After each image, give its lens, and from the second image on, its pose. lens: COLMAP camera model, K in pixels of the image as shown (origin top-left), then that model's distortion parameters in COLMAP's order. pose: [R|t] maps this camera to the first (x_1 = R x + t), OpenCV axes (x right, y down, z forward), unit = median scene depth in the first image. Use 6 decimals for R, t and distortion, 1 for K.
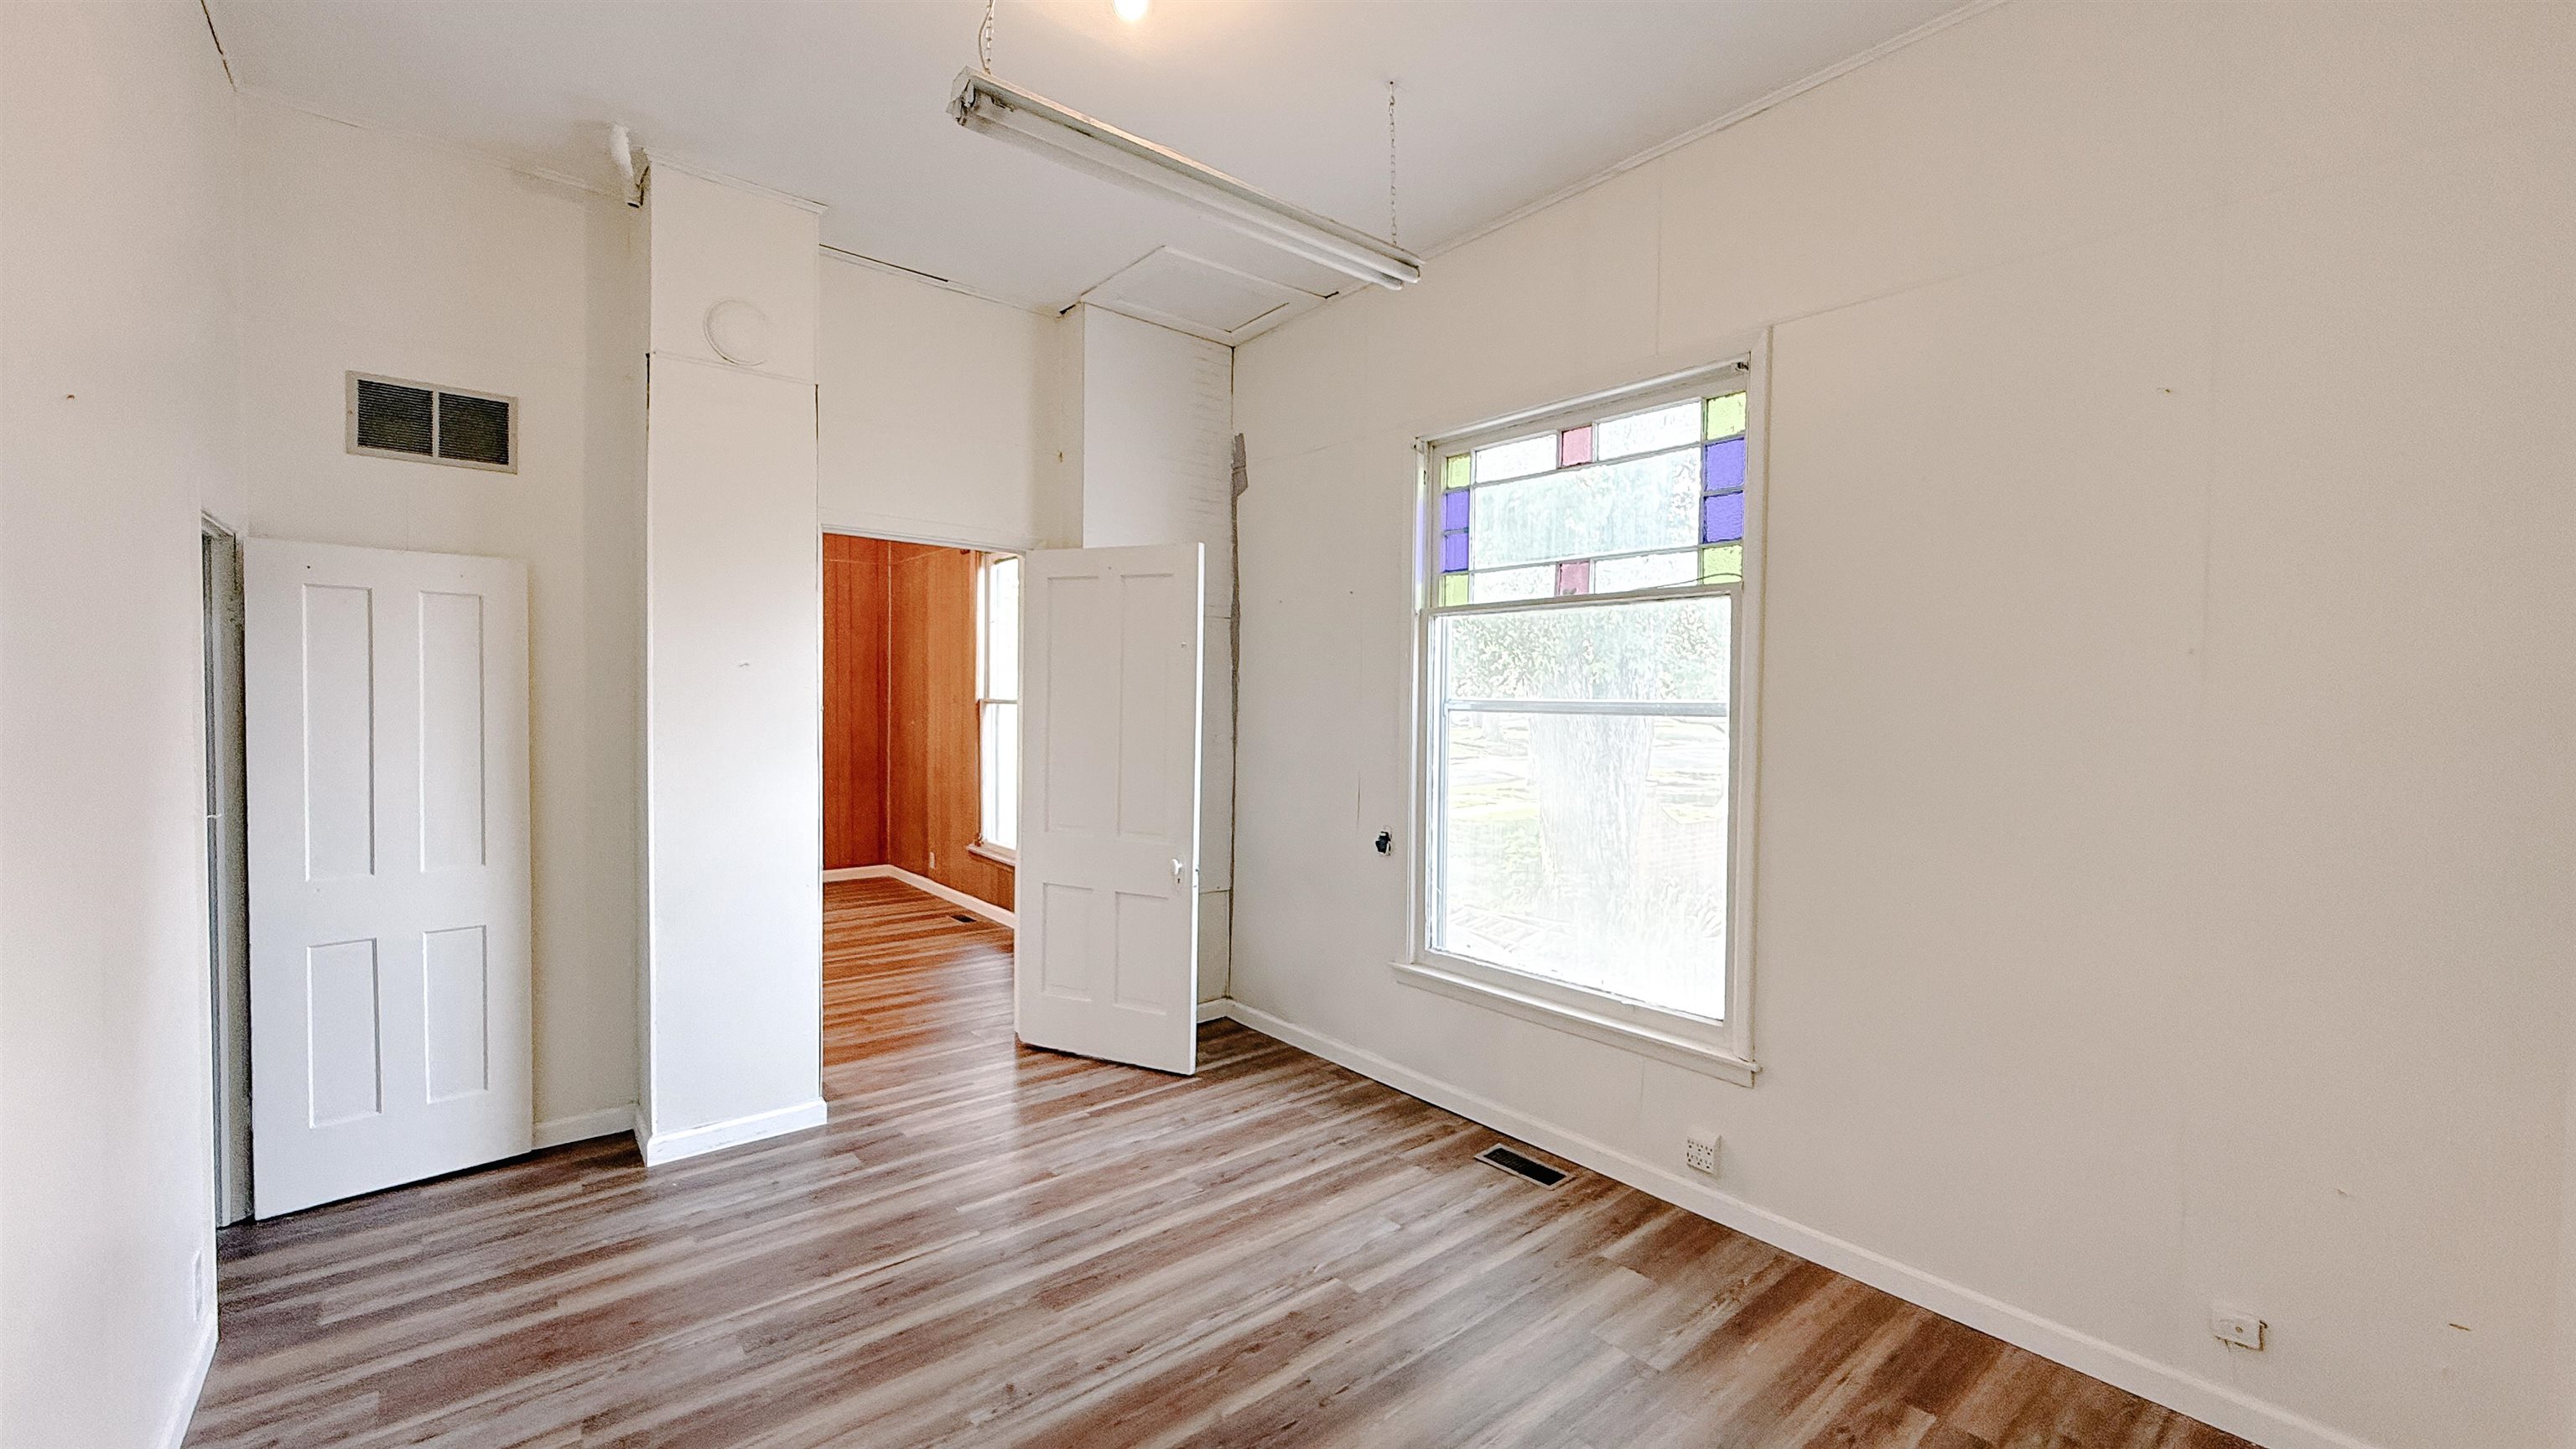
lens RADIAL K [[1015.6, 0, 1286.4], [0, 1015.6, 730.0], [0, 0, 1]] dist [0.003354, 0.000256]
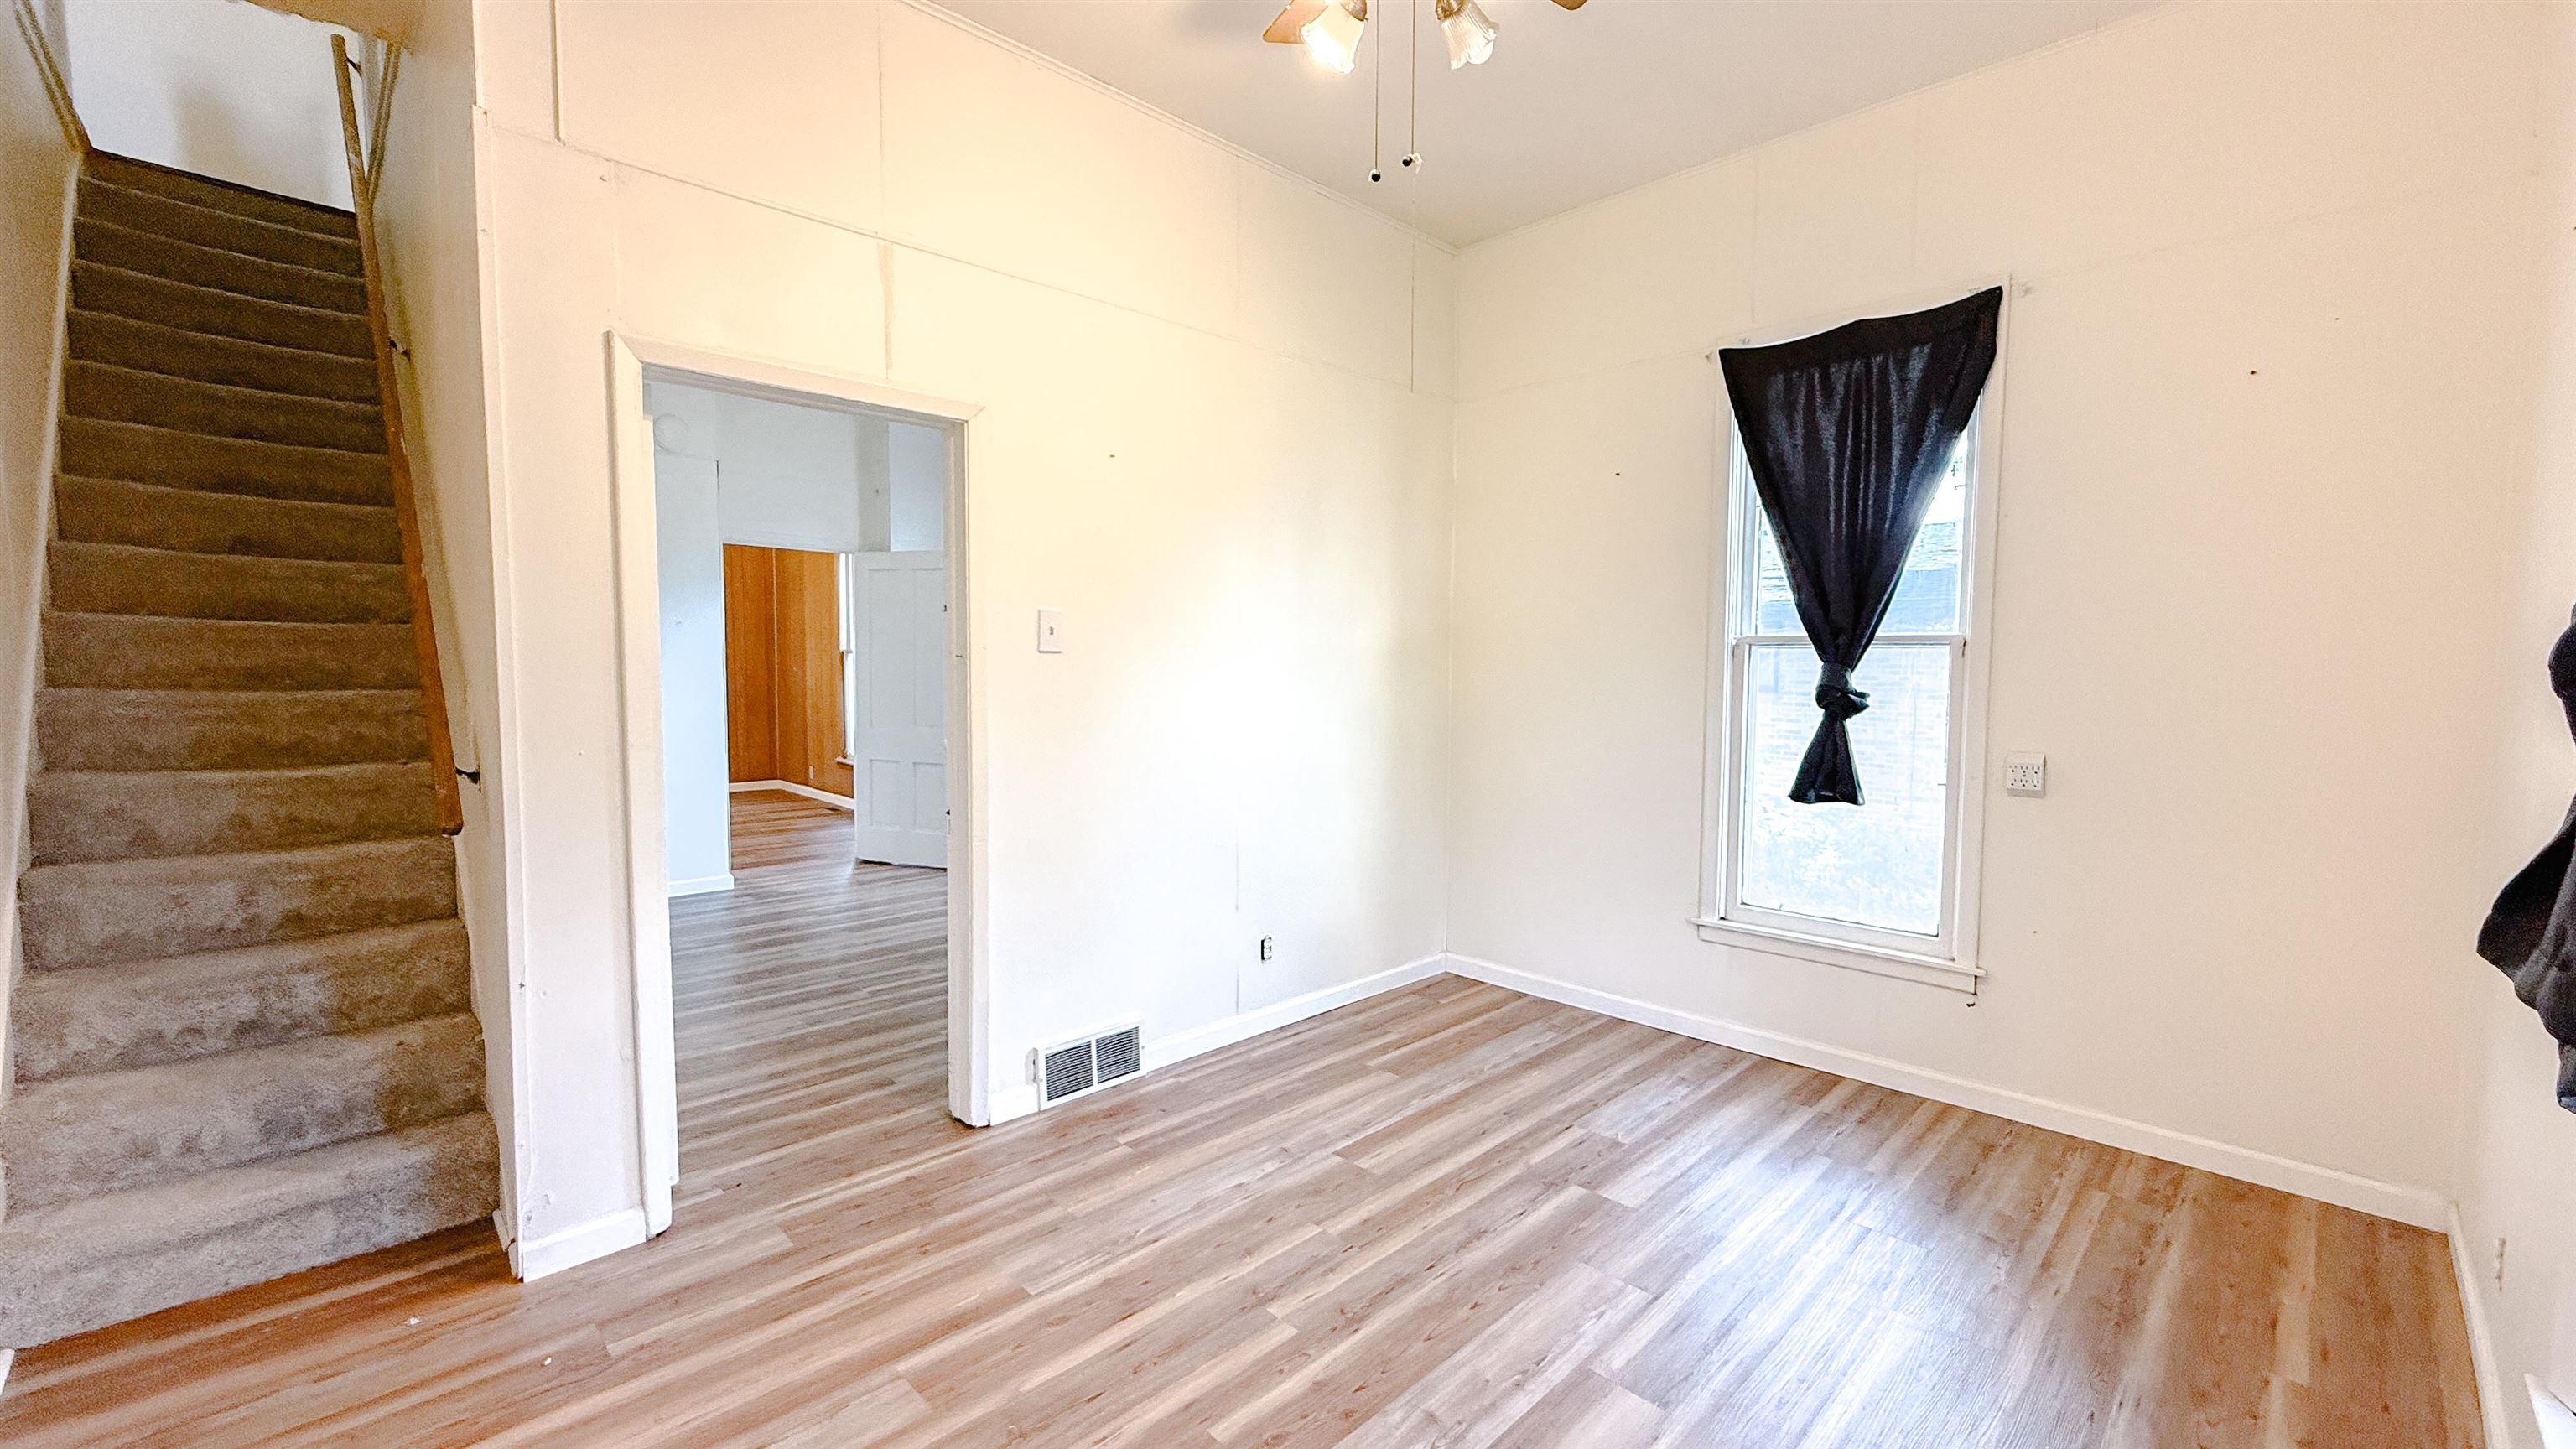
lens RADIAL K [[1015.6, 0, 1277.8], [0, 1015.6, 725.1], [0, 0, 1]] dist [0.003354, 0.000256]
pose [[0.997320, -0.007426, 0.072779, 0.179281], [0.005271, 0.999543, 0.029758, 0.032080], [-0.072967, -0.029295, 0.996904, -0.404827]]
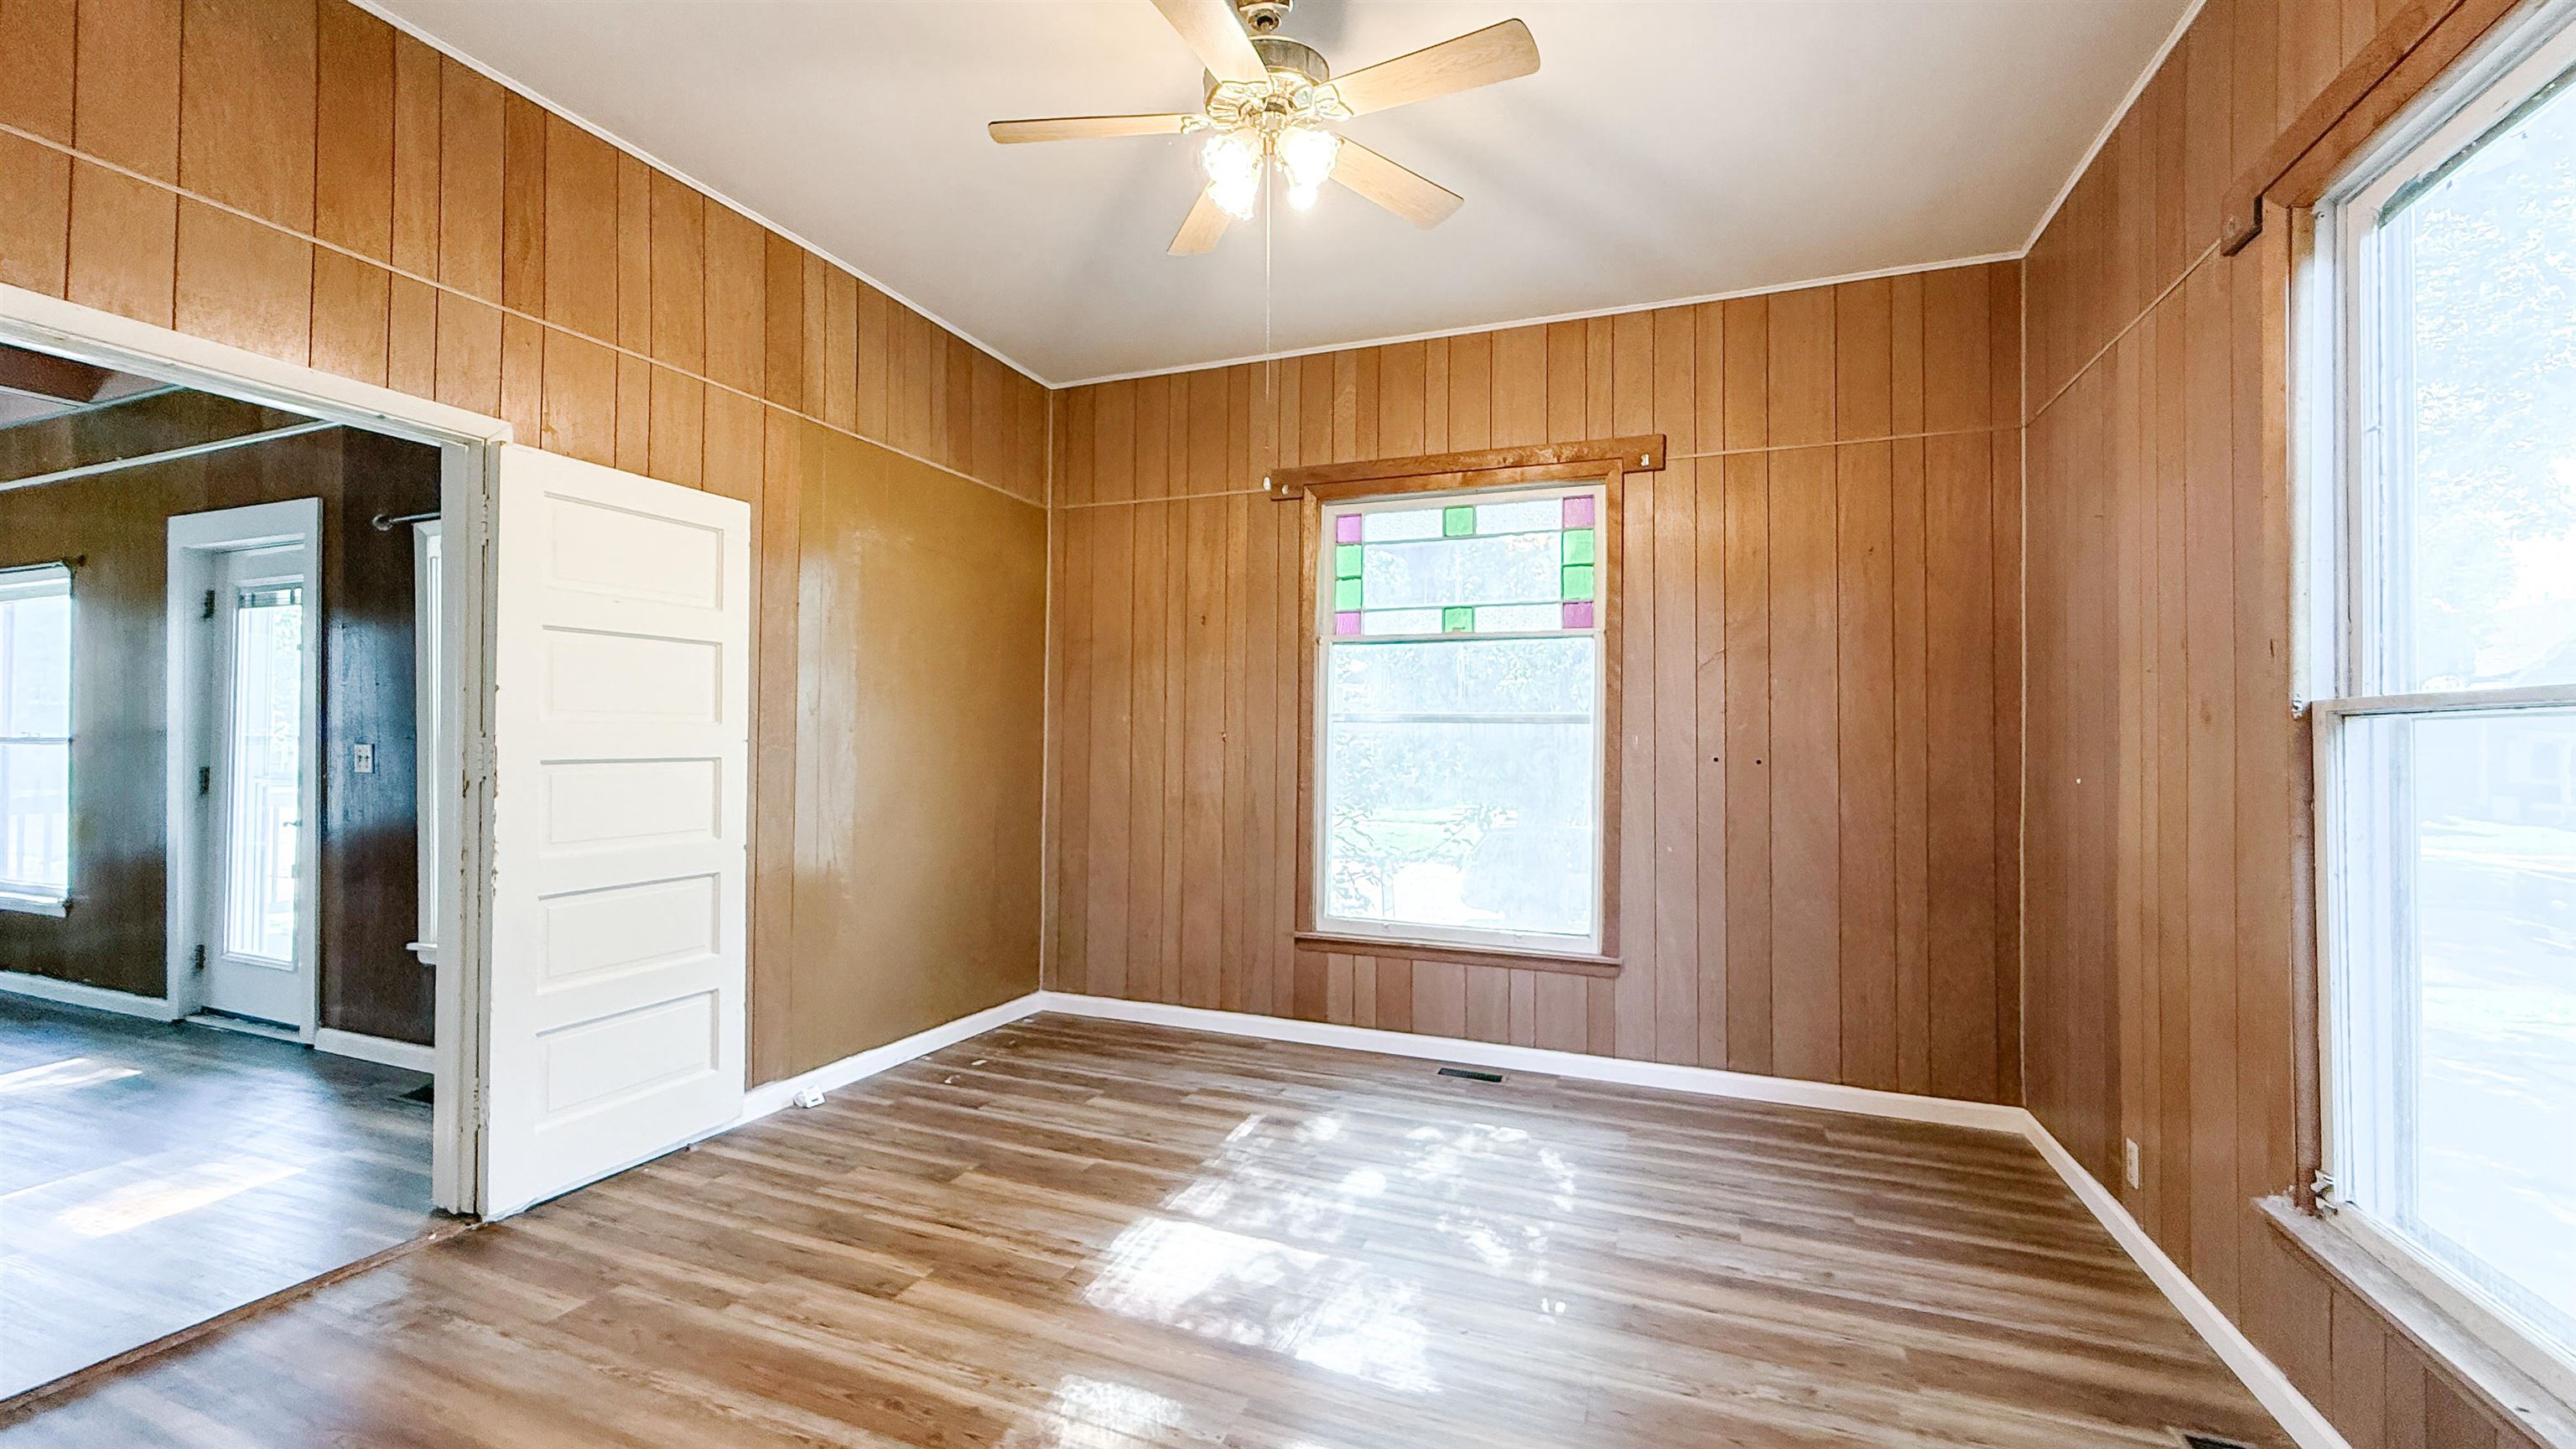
lens RADIAL K [[1015.6, 0, 1275.5], [0, 1015.6, 729.7], [0, 0, 1]] dist [0.003354, 0.000256]
pose [[0.471242, -0.020736, -0.881760, -0.185472], [-0.024401, 0.999034, -0.036534, -0.005165], [0.881666, 0.038733, 0.470281, 0.605373]]
